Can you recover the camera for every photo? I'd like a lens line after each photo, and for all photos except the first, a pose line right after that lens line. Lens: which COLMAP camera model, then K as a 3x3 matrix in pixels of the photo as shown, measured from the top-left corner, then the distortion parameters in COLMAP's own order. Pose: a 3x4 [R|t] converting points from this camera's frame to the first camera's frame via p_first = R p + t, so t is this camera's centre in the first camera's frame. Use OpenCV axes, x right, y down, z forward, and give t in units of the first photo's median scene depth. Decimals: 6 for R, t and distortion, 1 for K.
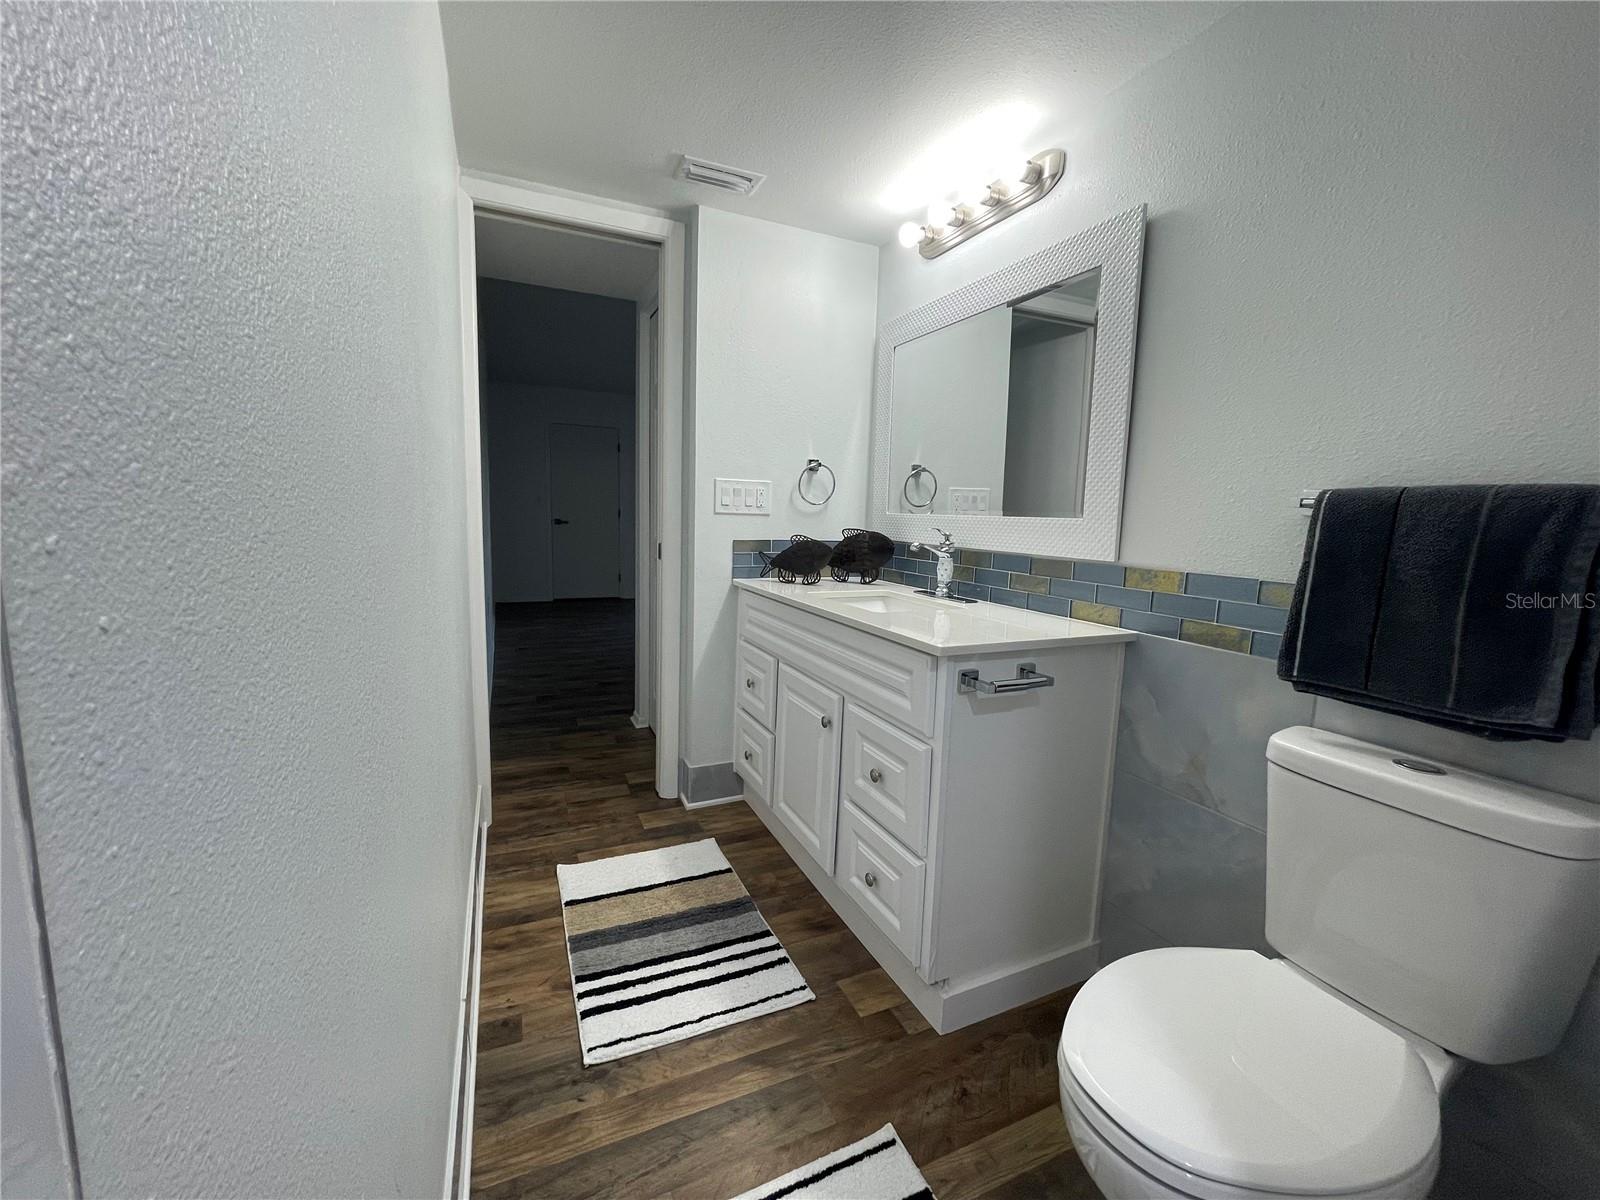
lens RADIAL K [[653.1, 0, 794.7], [0, 653.1, 605.6], [0, 0, 1]] dist [0.020250, 0.000077]
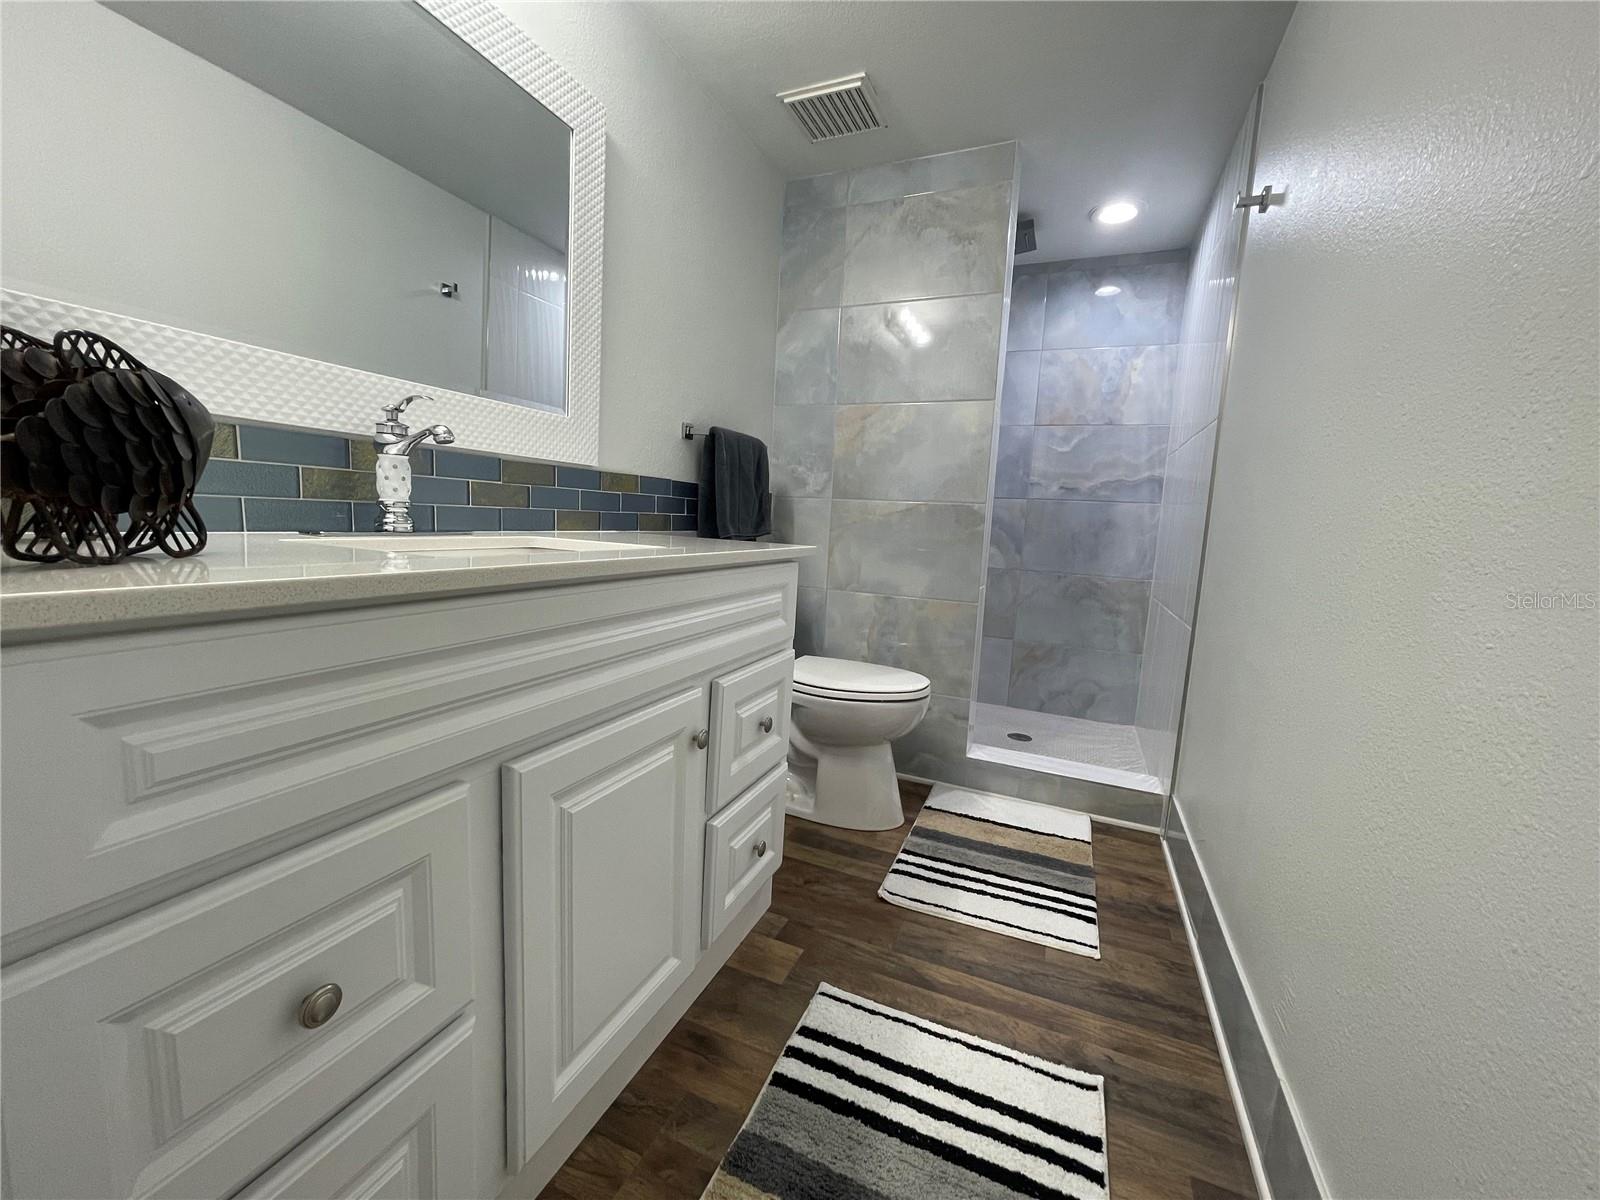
lens RADIAL K [[653.1, 0, 794.7], [0, 653.1, 605.6], [0, 0, 1]] dist [0.020250, 0.000077]
pose [[-0.671142, -0.165315, 0.722661, -0.541199], [0.028440, 0.968360, 0.247933, -0.112703], [-0.740783, 0.186951, -0.645205, 1.649503]]
